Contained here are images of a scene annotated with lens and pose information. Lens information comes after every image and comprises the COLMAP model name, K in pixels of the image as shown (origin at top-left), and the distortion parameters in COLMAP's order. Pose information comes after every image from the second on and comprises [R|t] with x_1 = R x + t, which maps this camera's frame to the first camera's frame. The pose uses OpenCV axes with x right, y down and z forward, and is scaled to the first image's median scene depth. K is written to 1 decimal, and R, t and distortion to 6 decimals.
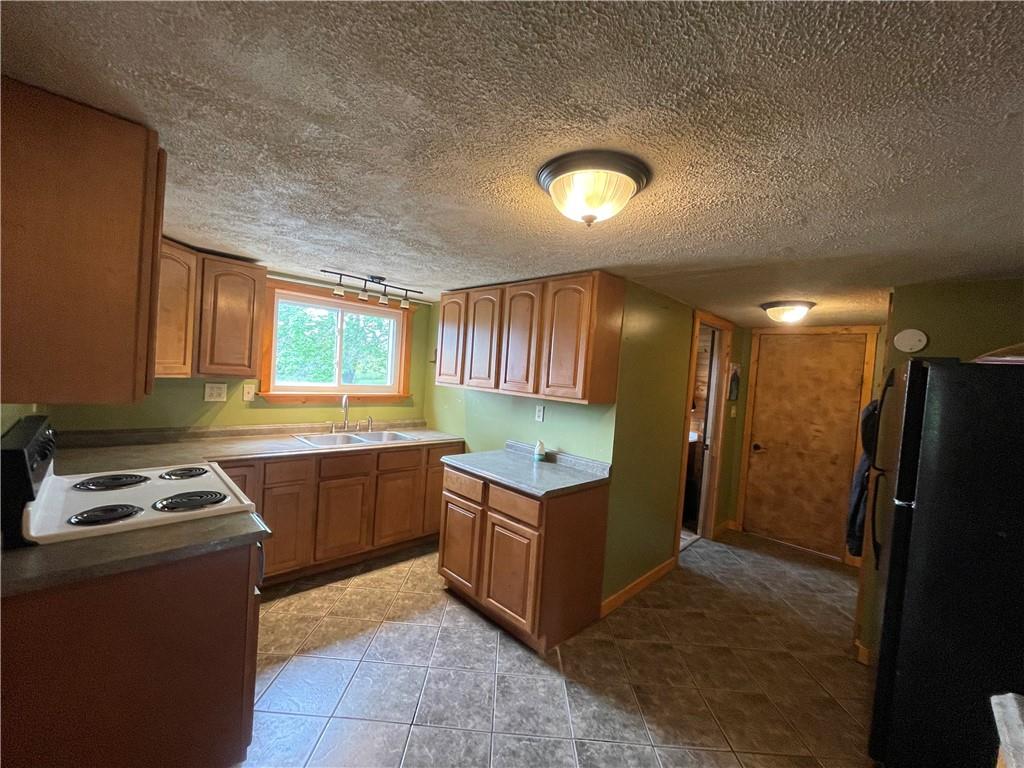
lens RADIAL K [[414.6, 0, 513.5], [0, 414.6, 382.8], [0, 0, 1]] dist [-0.001535, 0.001482]
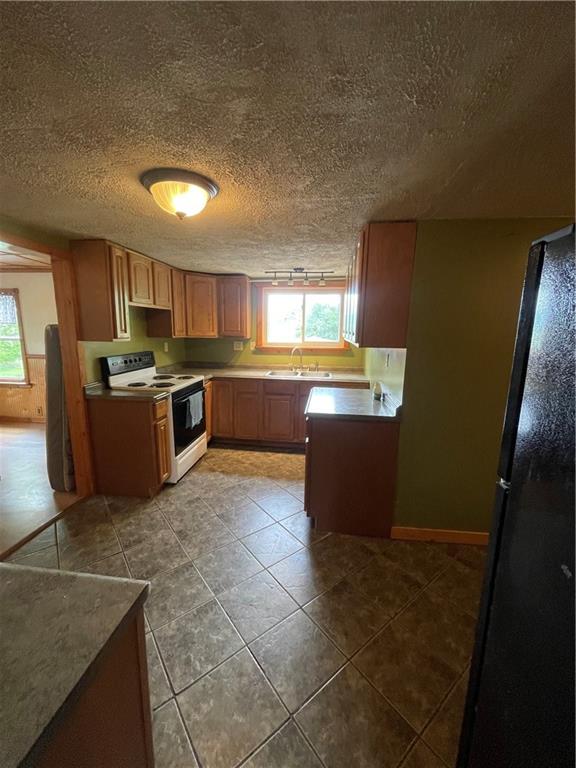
lens RADIAL K [[310.9, 0, 288.0], [0, 310.9, 383.7], [0, 0, 1]] dist [-0.001535, 0.001482]
pose [[0.618146, 0.077762, -0.782207, 0.618606], [0.006074, 0.994592, 0.103677, 0.052084], [0.786040, -0.068839, 0.614331, 0.261216]]
